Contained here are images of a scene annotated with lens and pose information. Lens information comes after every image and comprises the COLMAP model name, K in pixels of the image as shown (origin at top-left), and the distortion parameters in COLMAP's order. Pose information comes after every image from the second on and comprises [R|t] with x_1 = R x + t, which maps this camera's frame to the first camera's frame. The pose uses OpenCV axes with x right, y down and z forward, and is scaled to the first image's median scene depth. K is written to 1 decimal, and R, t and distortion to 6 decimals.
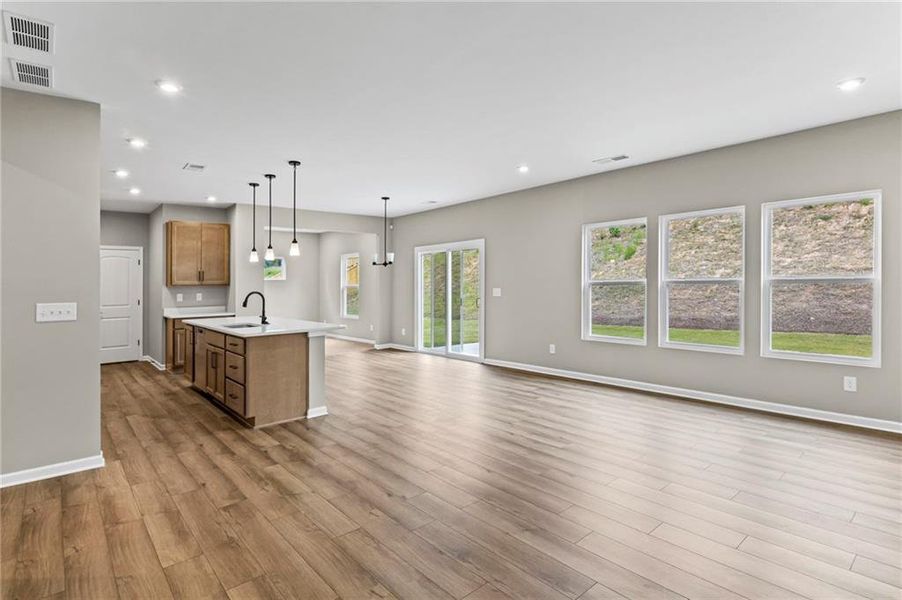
lens RADIAL K [[461.5, 0, 450.4], [0, 461.5, 292.5], [0, 0, 1]] dist [0.019204, 0.001977]
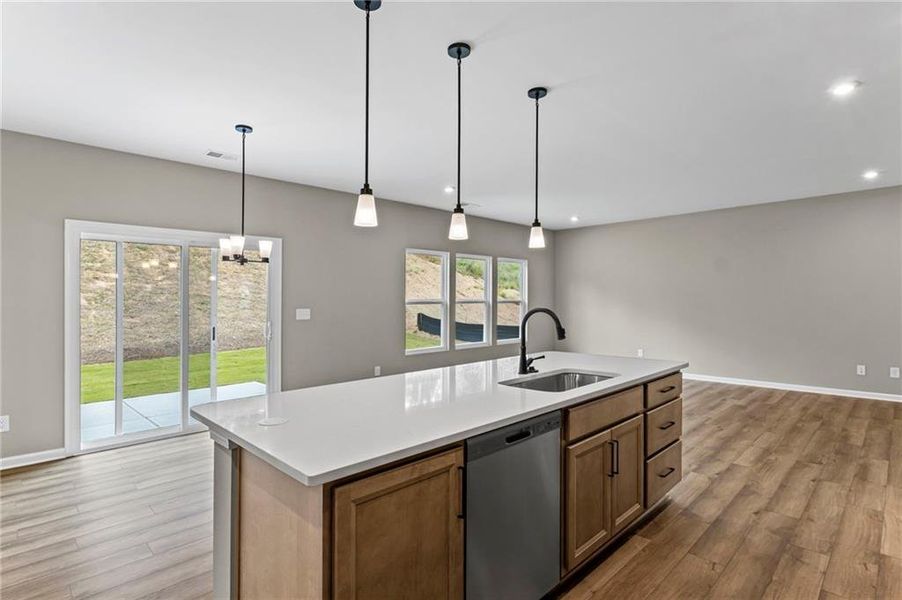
lens RADIAL K [[461.5, 0, 451.9], [0, 461.5, 301.1], [0, 0, 1]] dist [0.019204, 0.001977]
pose [[-0.095226, 0.006556, 0.995434, -0.723581], [0.017494, 0.999835, -0.004911, -0.006485], [-0.995302, 0.016946, -0.095325, 0.910463]]
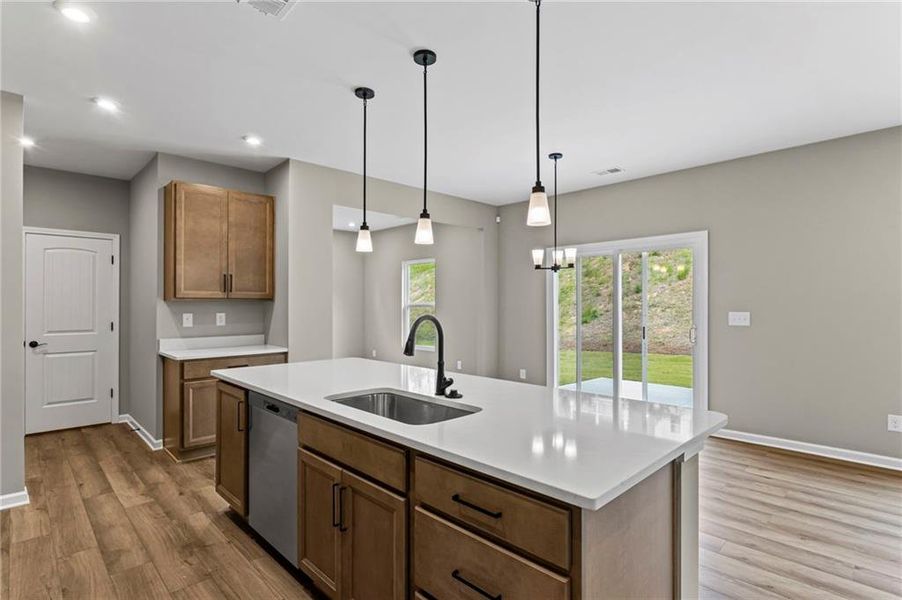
lens RADIAL K [[461.5, 0, 454.3], [0, 461.5, 308.3], [0, 0, 1]] dist [0.019204, 0.001977]
pose [[0.998403, 0.003672, 0.056380, -0.305146], [-0.003848, 0.999988, 0.003022, -0.007160], [-0.056368, -0.003234, 0.998405, 0.436580]]
